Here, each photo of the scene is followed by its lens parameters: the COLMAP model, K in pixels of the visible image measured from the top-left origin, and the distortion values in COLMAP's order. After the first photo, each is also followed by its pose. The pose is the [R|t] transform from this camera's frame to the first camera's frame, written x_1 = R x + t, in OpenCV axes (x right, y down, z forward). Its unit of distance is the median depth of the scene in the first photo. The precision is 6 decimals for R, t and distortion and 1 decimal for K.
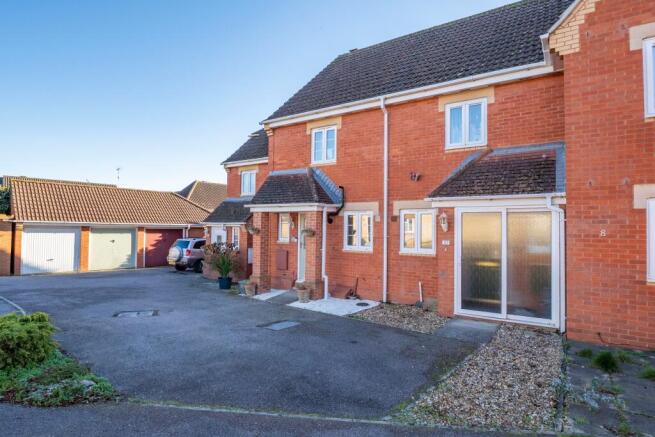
lens RADIAL K [[348.0, 0, 328.1], [0, 348.0, 216.0], [0, 0, 1]] dist [-0.016675, -0.002226]
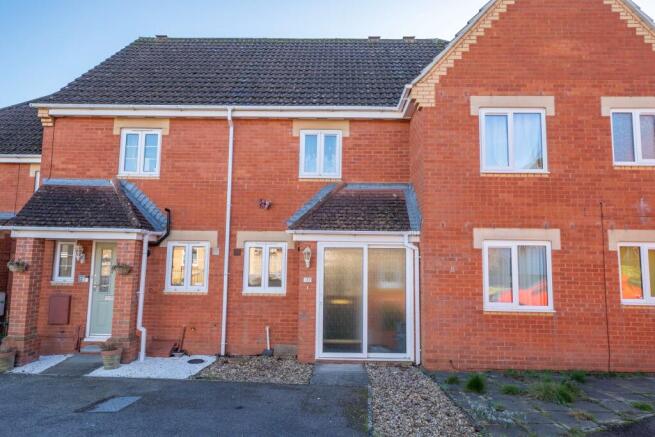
lens RADIAL K [[416.0, 0, 326.4], [0, 416.0, 219.4], [0, 0, 1]] dist [0.006735, -0.000517]
pose [[0.846377, 0.060176, 0.529174, -0.201423], [-0.023883, 0.996885, -0.075162, -0.000790], [-0.532049, 0.050977, 0.845178, 0.042077]]
